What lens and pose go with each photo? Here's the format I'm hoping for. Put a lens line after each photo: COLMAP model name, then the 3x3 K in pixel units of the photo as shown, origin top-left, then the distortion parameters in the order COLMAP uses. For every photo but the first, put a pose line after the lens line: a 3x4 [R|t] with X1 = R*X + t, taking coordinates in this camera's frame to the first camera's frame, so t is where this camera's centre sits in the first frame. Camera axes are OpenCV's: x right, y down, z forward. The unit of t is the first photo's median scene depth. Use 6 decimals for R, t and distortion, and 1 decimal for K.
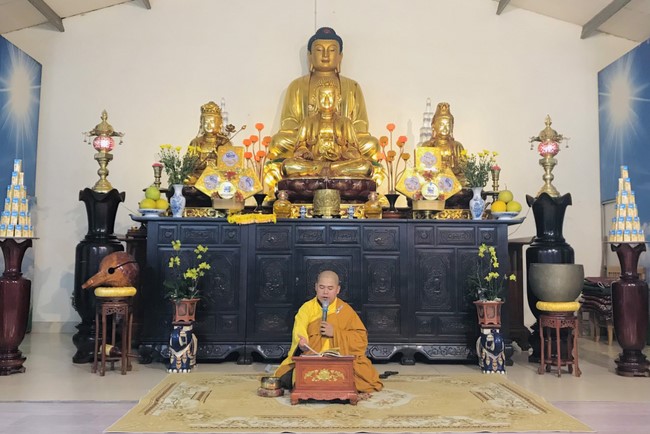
lens RADIAL K [[637.5, 0, 325.0], [0, 637.5, 217.0], [0, 0, 1]] dist [0.010803, -0.001654]
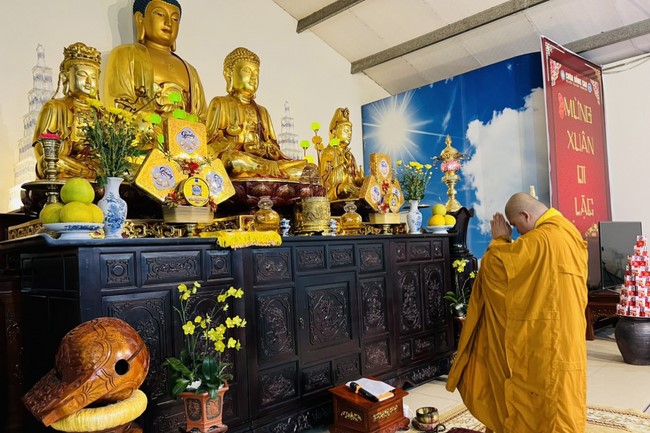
lens RADIAL K [[498.3, 0, 321.0], [0, 498.3, 242.5], [0, 0, 1]] dist [-0.006869, -0.004830]
pose [[0.698049, -0.025787, 0.715585, -0.406671], [-0.000975, 0.999316, 0.036963, -0.010750], [-0.716049, -0.026499, 0.697547, 0.567791]]
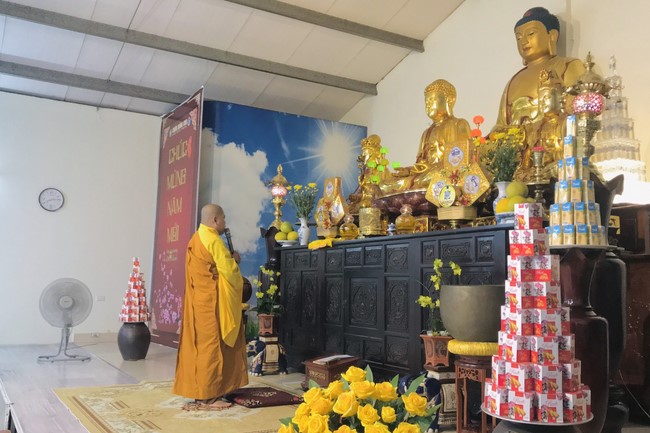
lens RADIAL K [[605.7, 0, 323.4], [0, 605.7, 237.7], [0, 0, 1]] dist [0.031549, -0.009367]
pose [[0.488531, -0.067356, -0.869943, 0.740309], [0.056560, 0.997364, -0.045460, 0.037255], [0.870711, -0.026996, 0.491053, 0.477799]]
